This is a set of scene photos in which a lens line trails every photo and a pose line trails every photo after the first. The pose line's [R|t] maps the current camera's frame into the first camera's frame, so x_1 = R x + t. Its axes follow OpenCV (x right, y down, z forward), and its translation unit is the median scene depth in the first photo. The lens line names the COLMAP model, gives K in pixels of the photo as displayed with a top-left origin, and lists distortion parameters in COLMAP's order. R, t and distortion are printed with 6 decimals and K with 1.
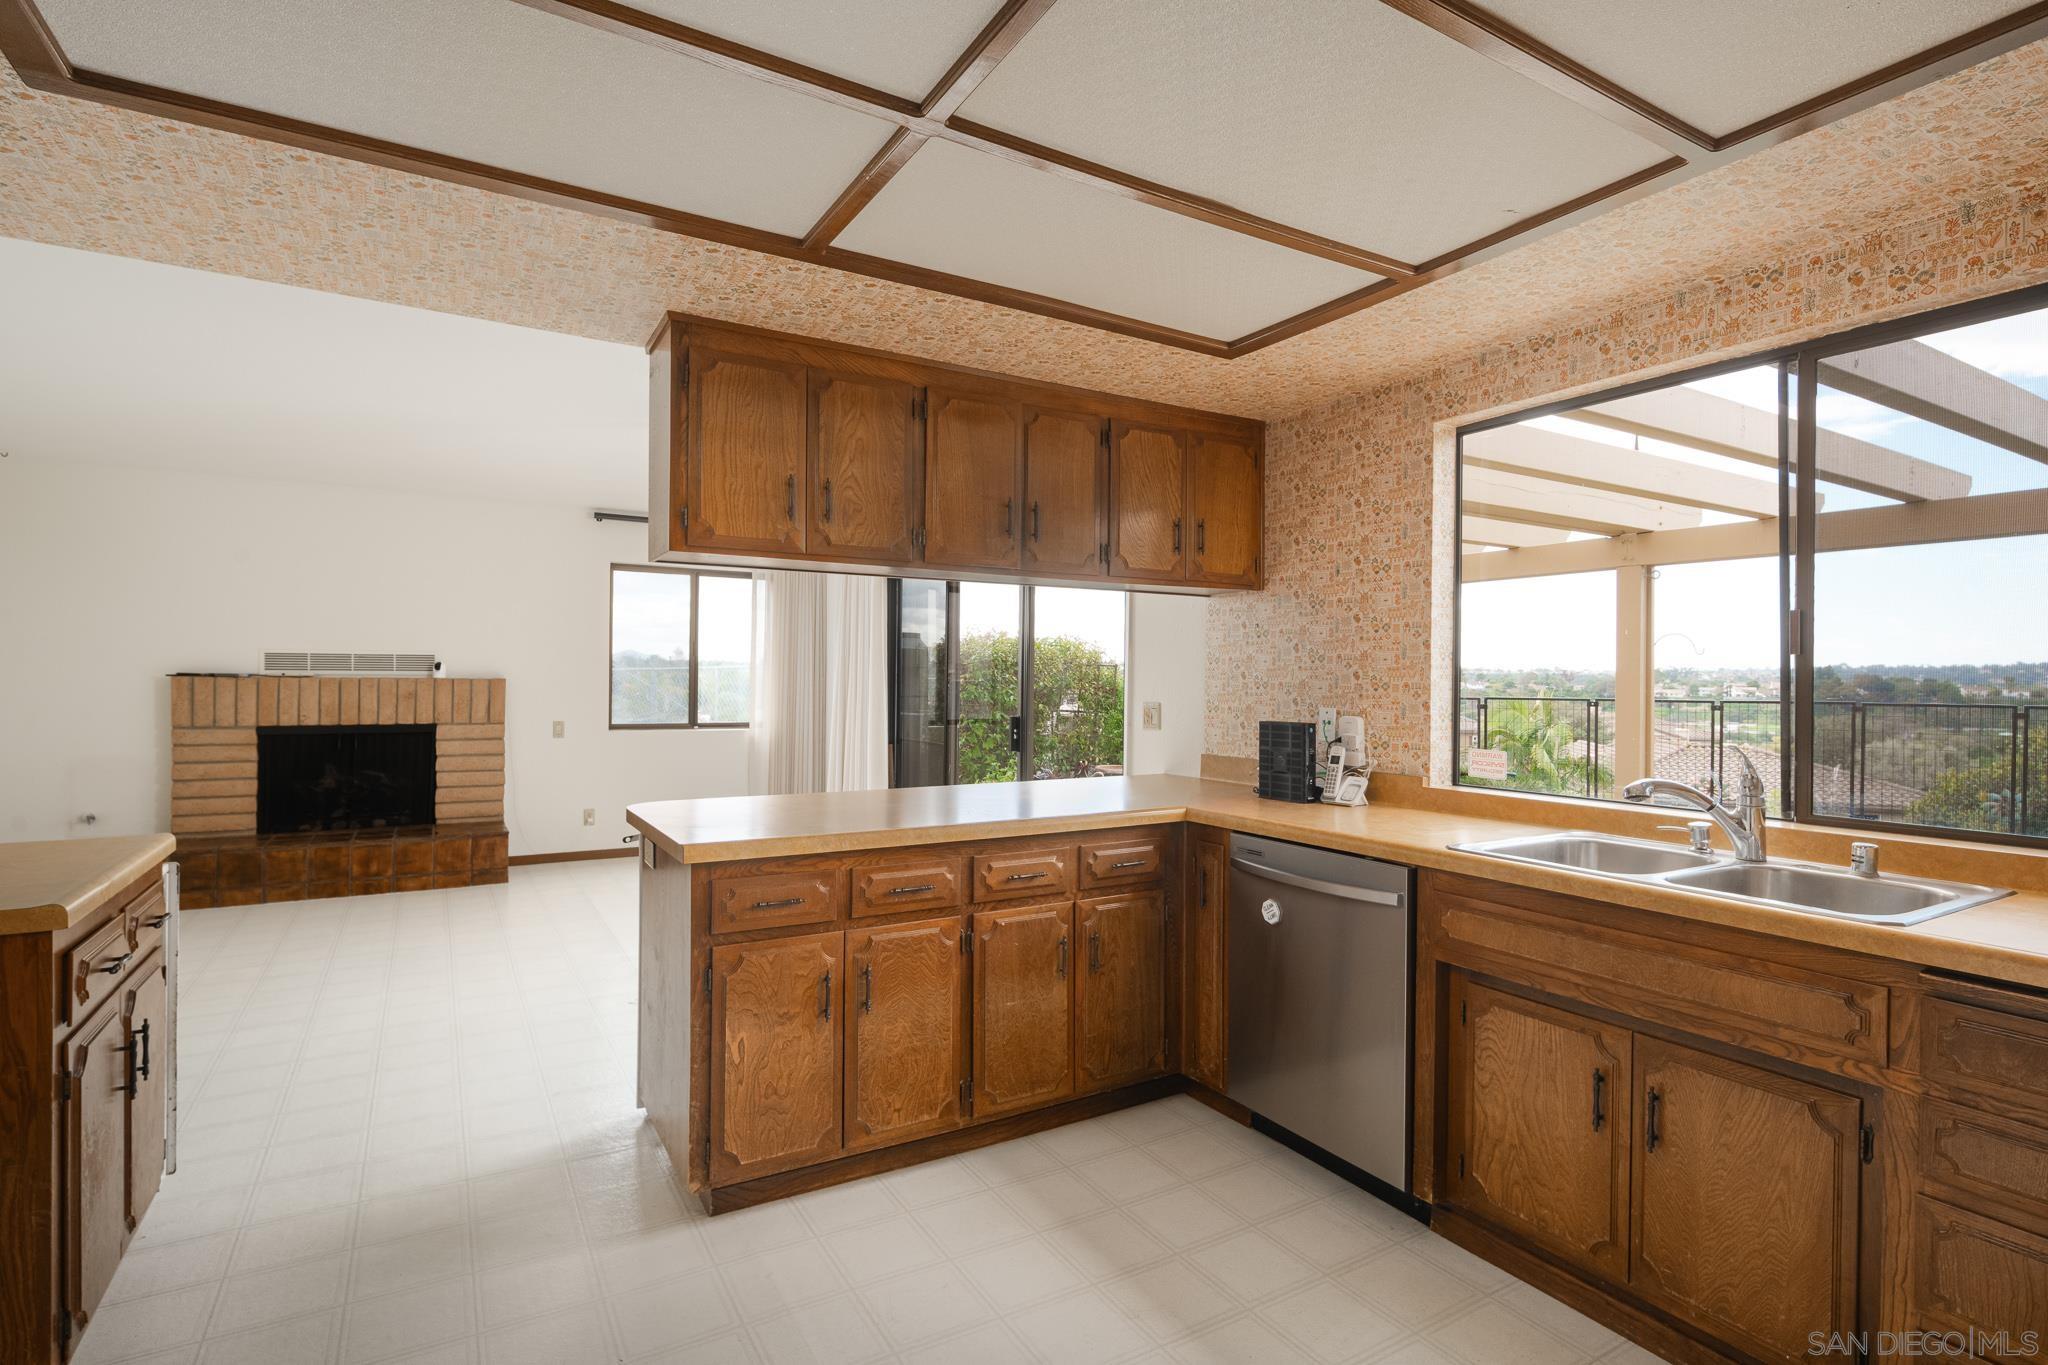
lens RADIAL K [[1006.3, 0, 1033.9], [0, 1006.3, 687.9], [0, 0, 1]] dist [0.001440, -0.000664]
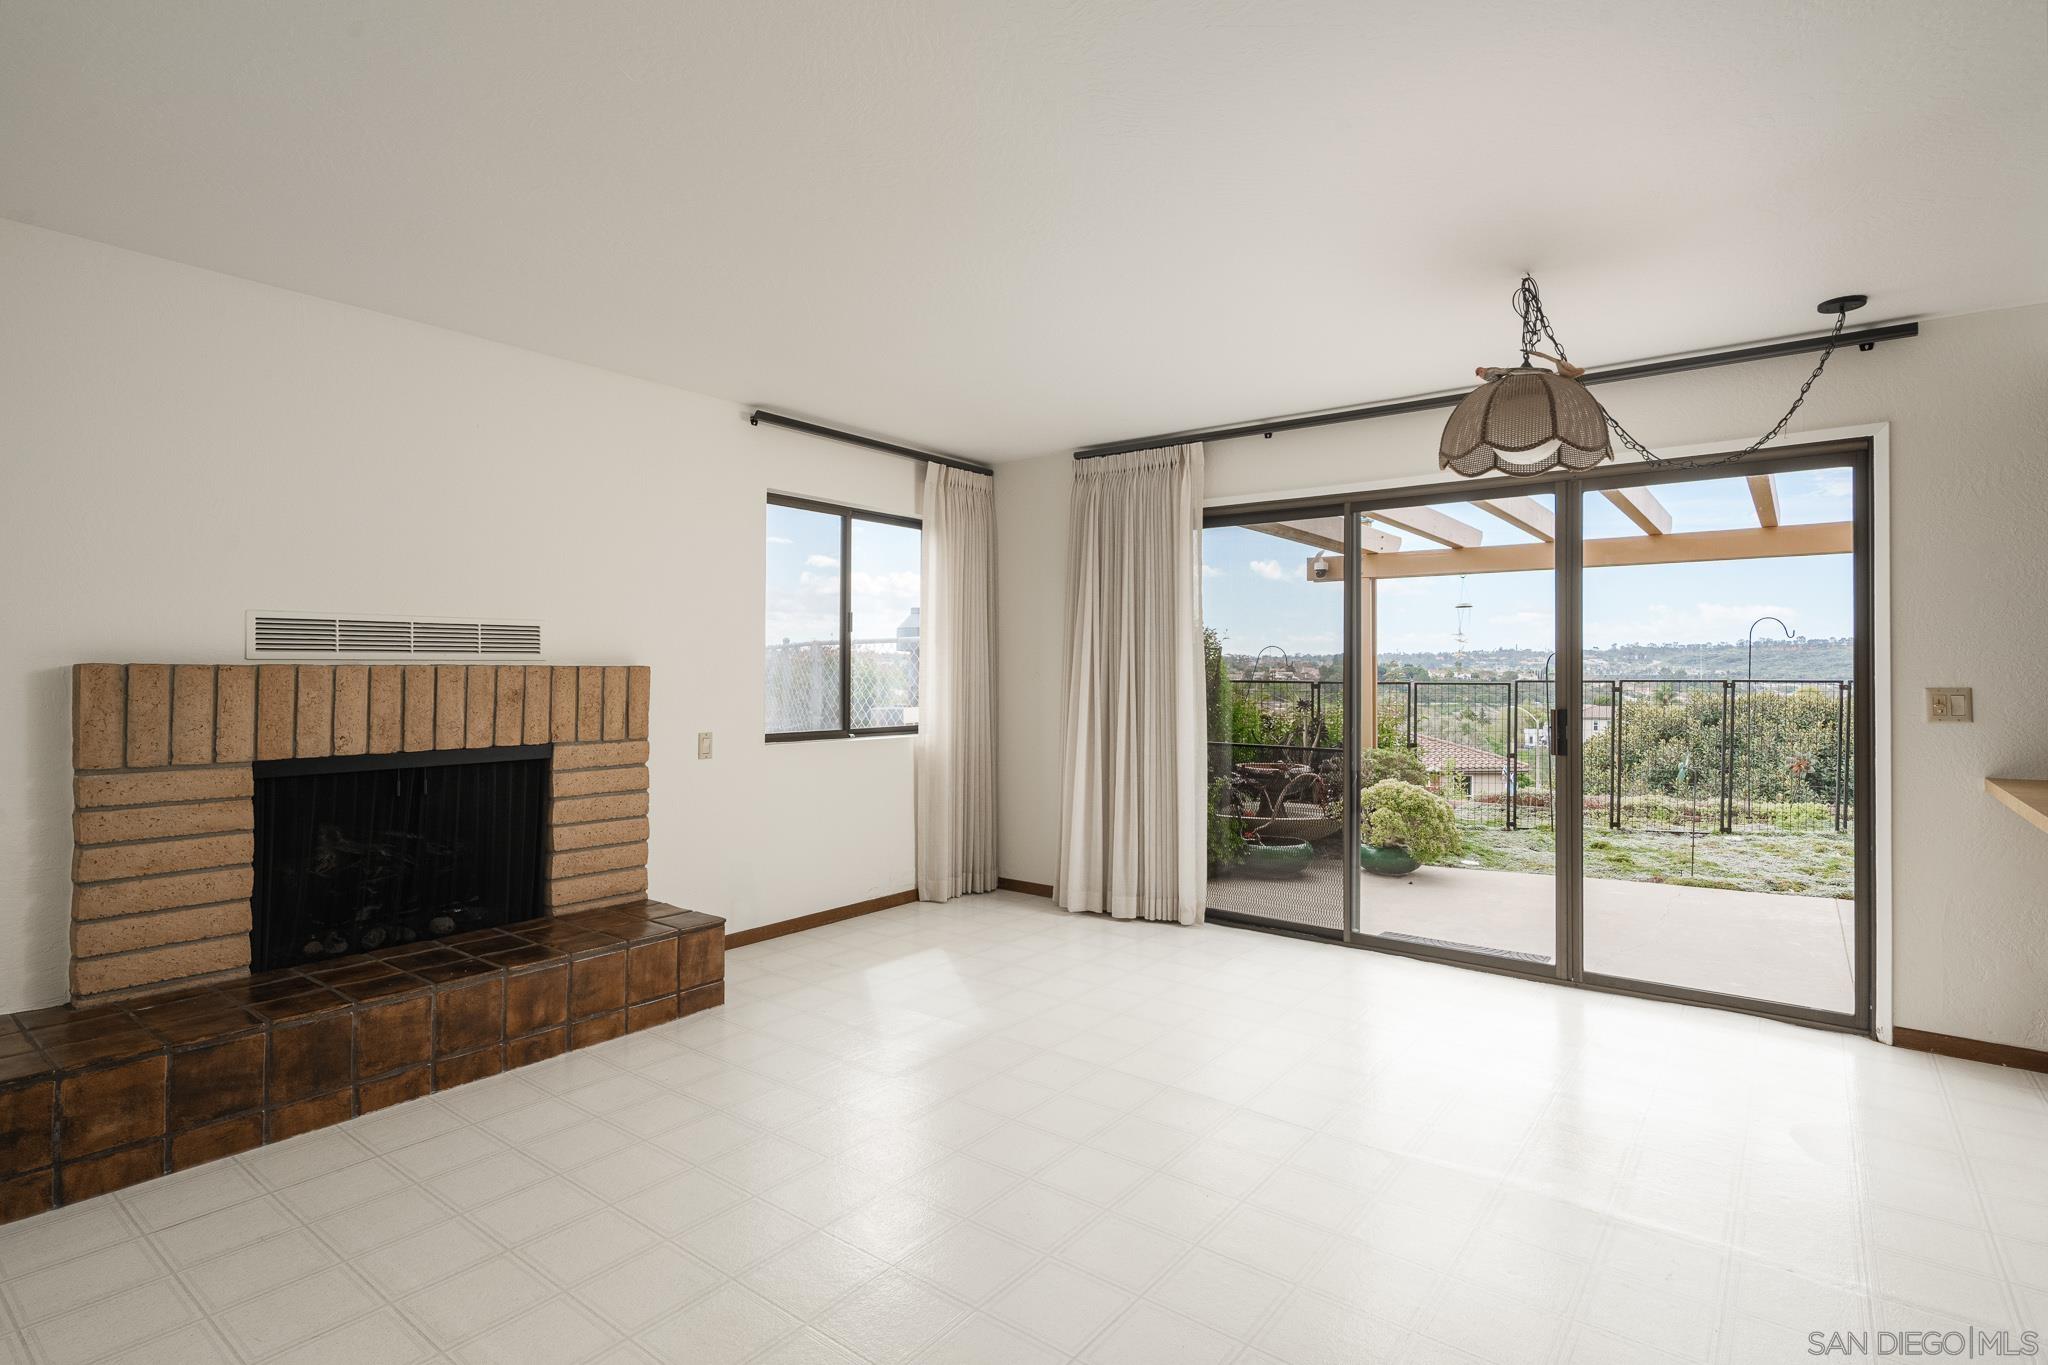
lens RADIAL K [[1006.3, 0, 1024.7], [0, 1006.3, 666.8], [0, 0, 1]] dist [0.001440, -0.000664]
pose [[0.928063, -0.005404, 0.372383, -0.579178], [0.008672, 0.999937, -0.007101, -0.002516], [-0.372322, 0.009820, 0.928052, 0.370663]]
